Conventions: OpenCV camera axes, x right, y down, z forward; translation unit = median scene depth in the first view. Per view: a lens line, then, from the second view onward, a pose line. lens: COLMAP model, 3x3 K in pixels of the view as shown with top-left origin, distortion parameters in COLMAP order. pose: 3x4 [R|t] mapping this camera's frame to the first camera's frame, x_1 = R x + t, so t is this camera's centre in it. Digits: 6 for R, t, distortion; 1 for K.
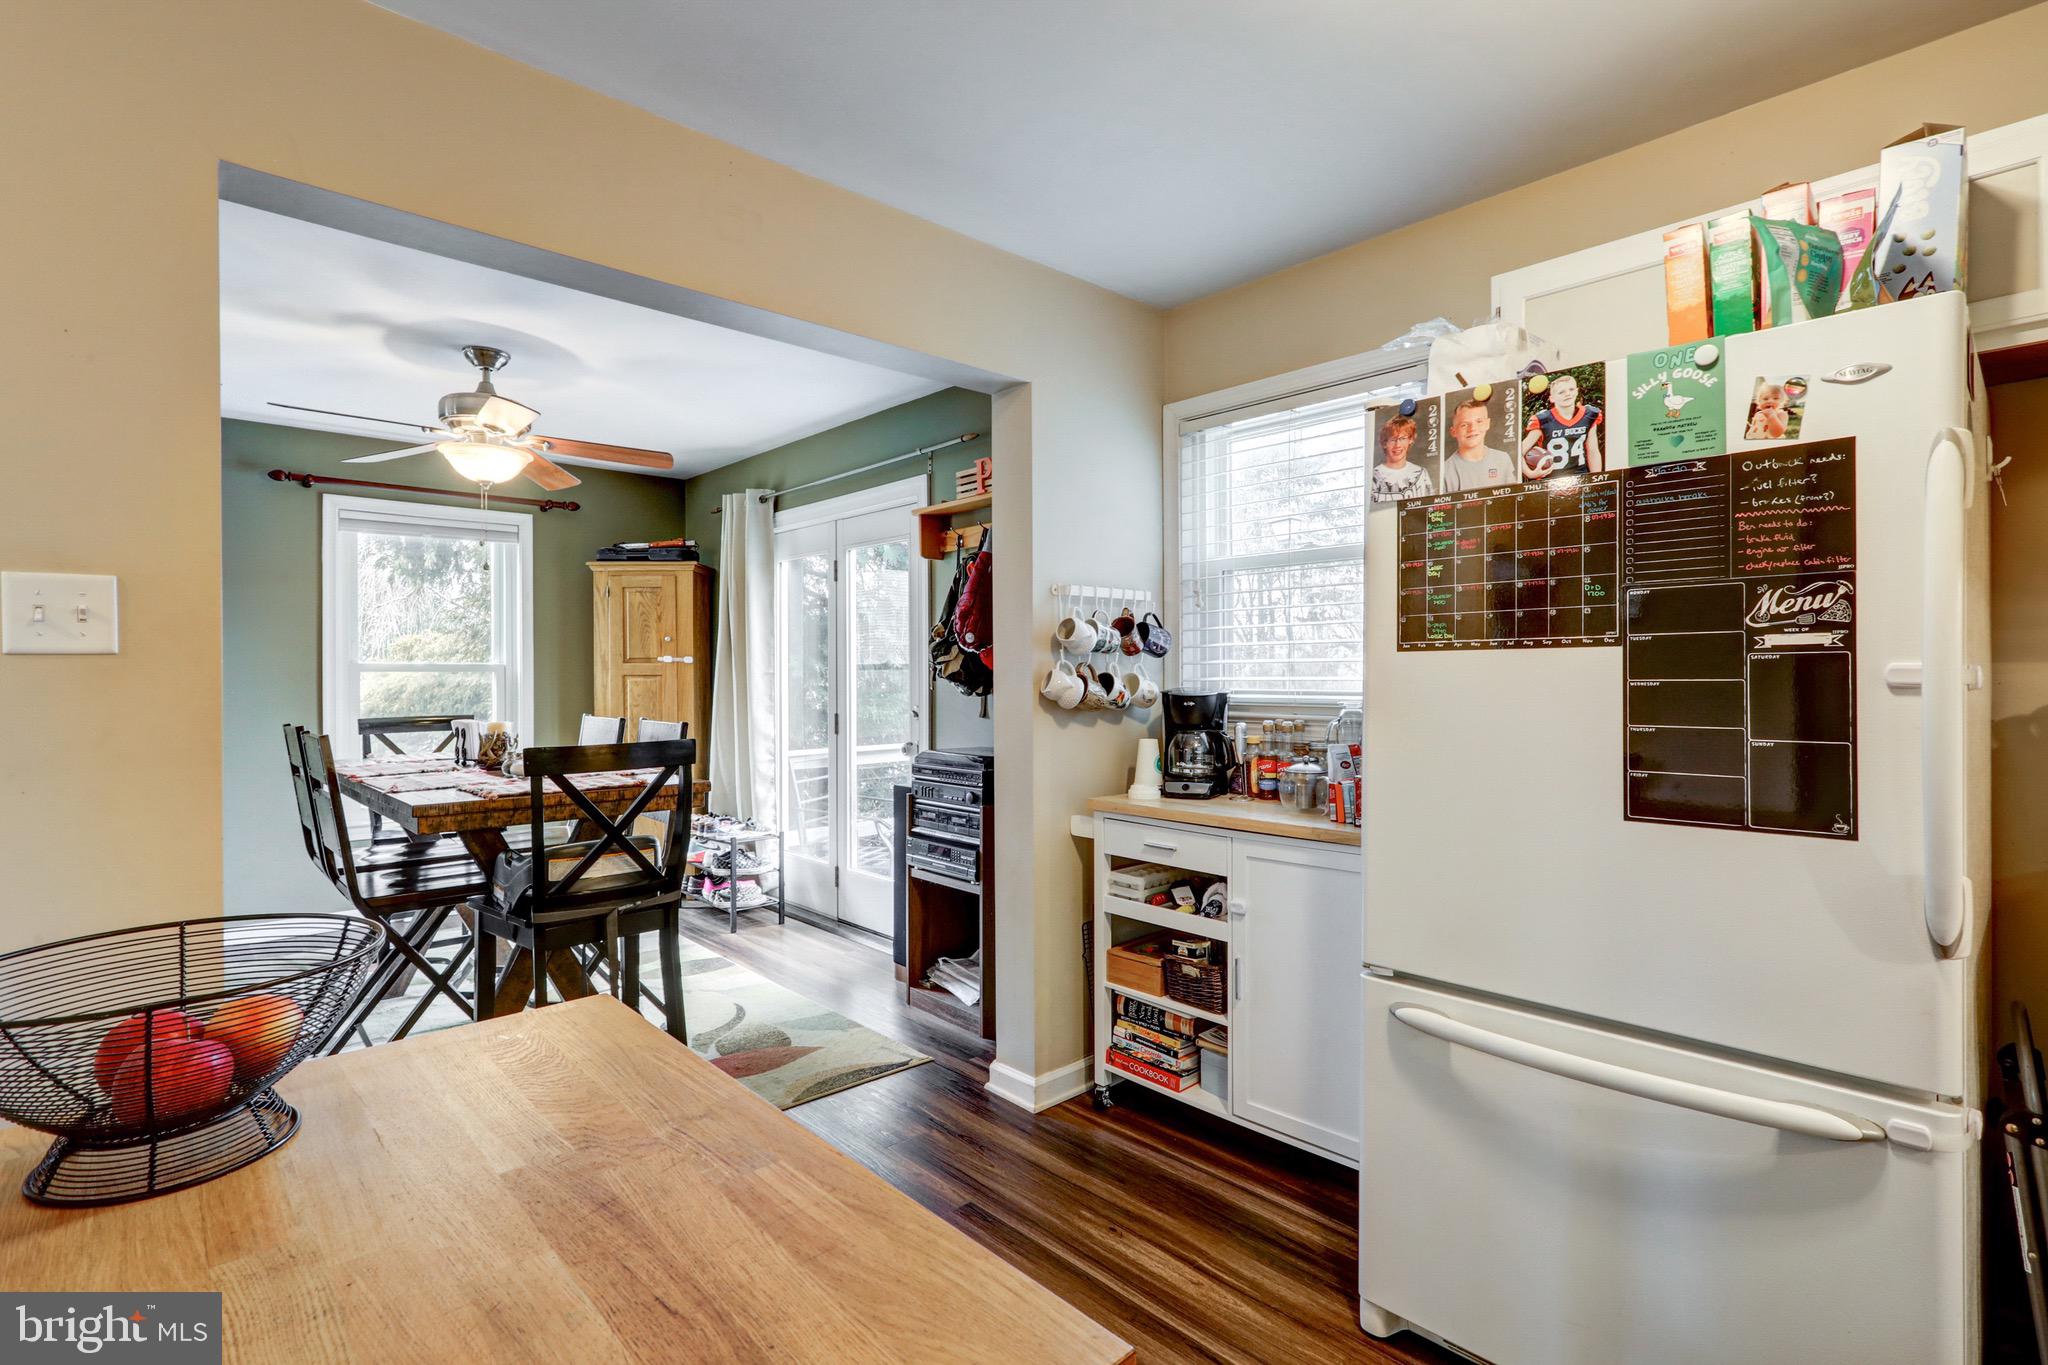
lens RADIAL K [[1114.1, 0, 1031.8], [0, 1114.1, 674.3], [0, 0, 1]] dist [-0.001015, -0.000066]
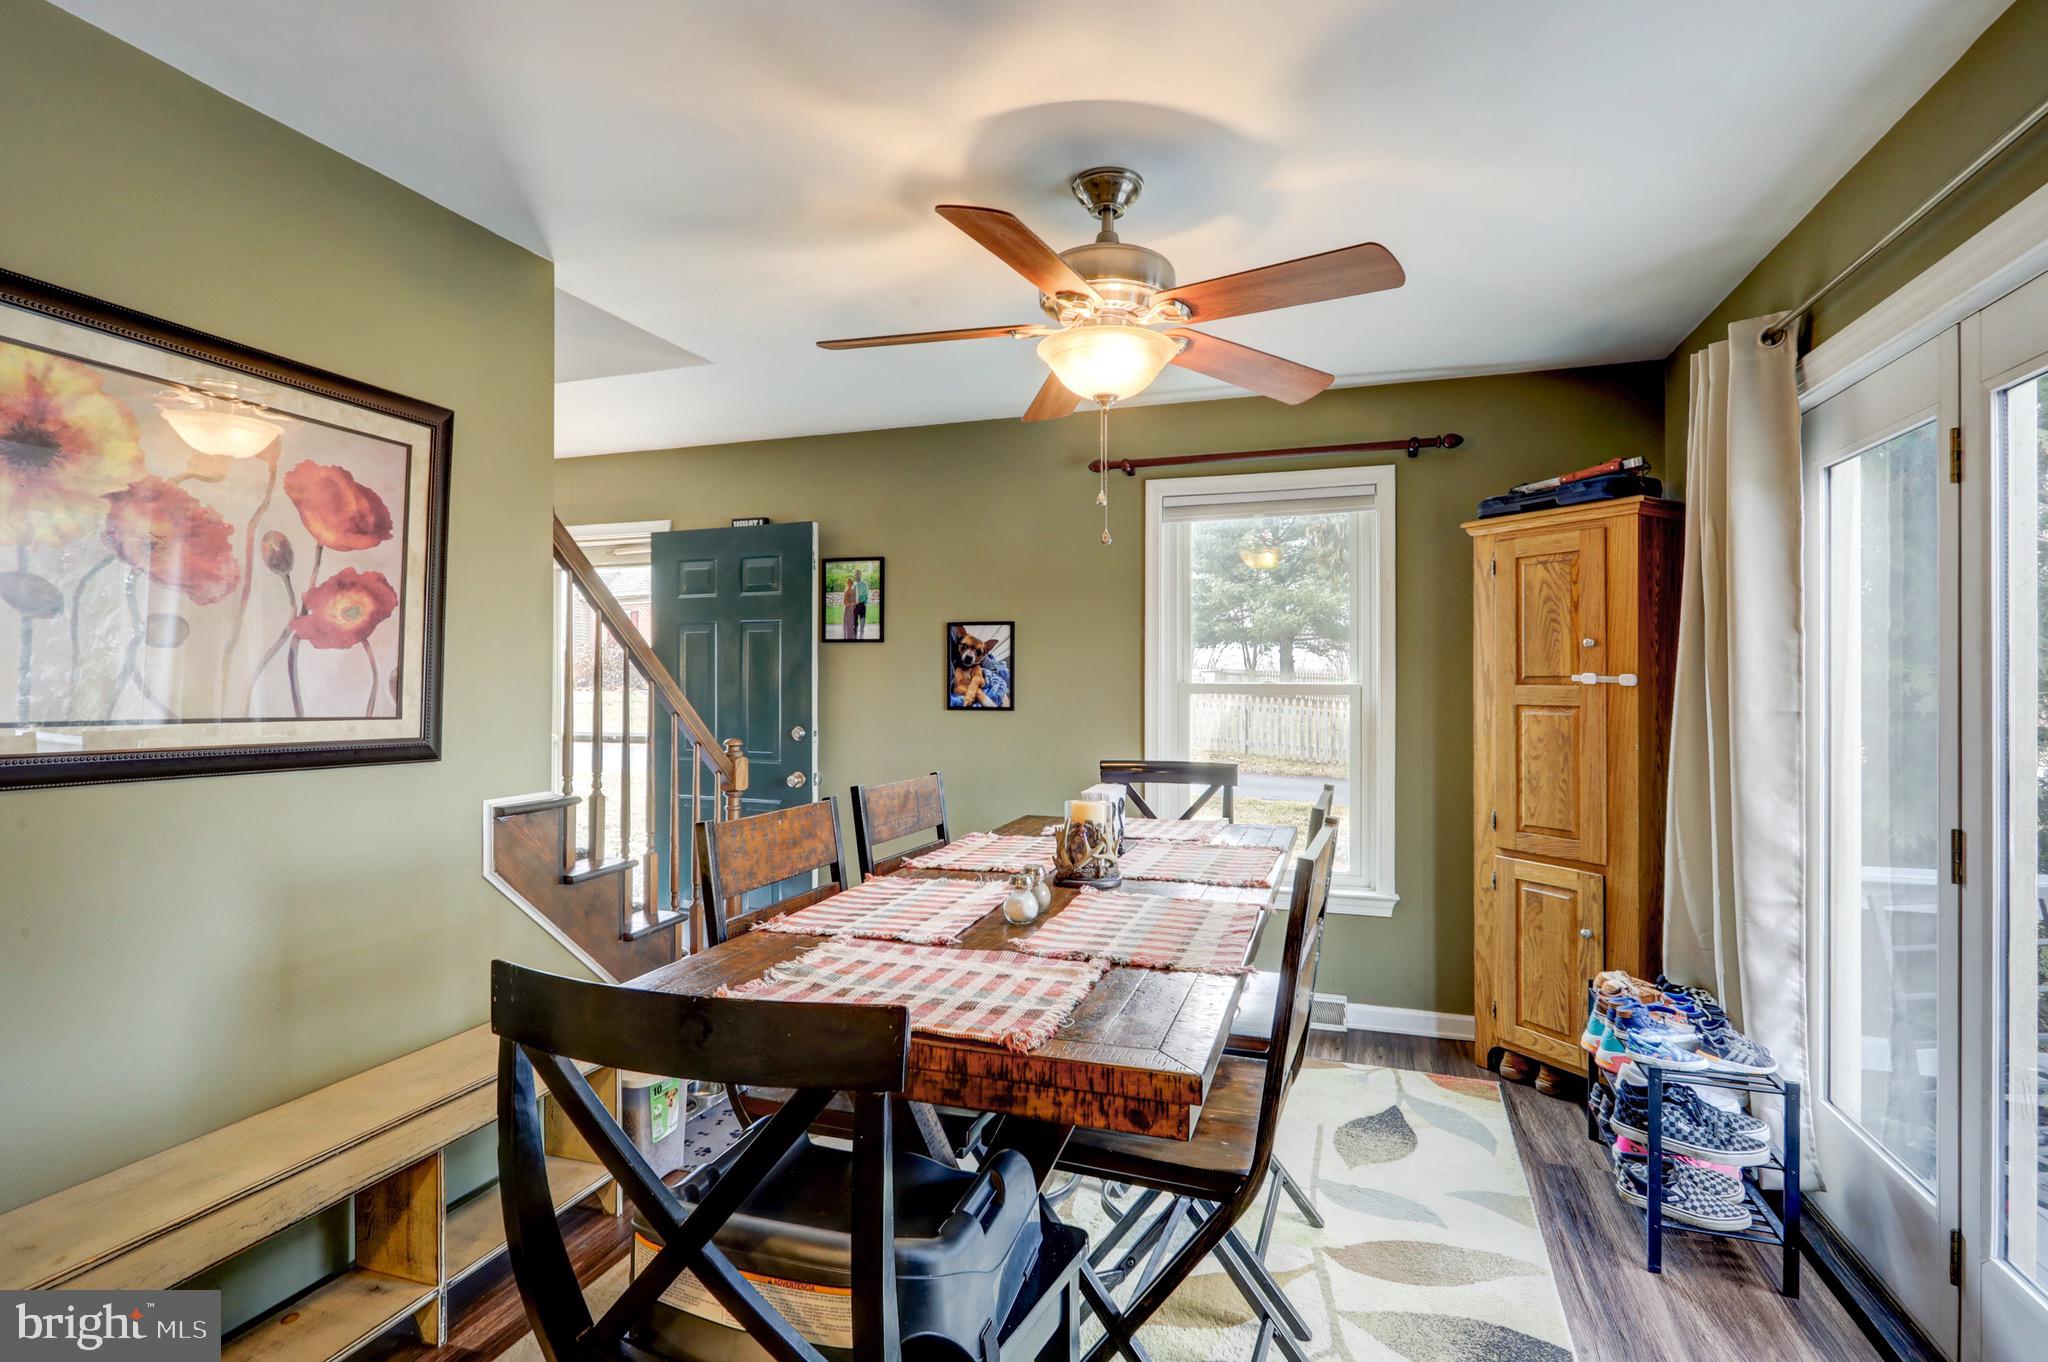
lens RADIAL K [[1005.2, 0, 973.4], [0, 1005.2, 669.4], [0, 0, 1]] dist [0.004939, 0.003159]
pose [[0.478492, -0.000041, -0.878092, -0.031589], [-0.002448, 0.999996, -0.001381, -0.016739], [0.878089, 0.002810, 0.478490, 0.488271]]
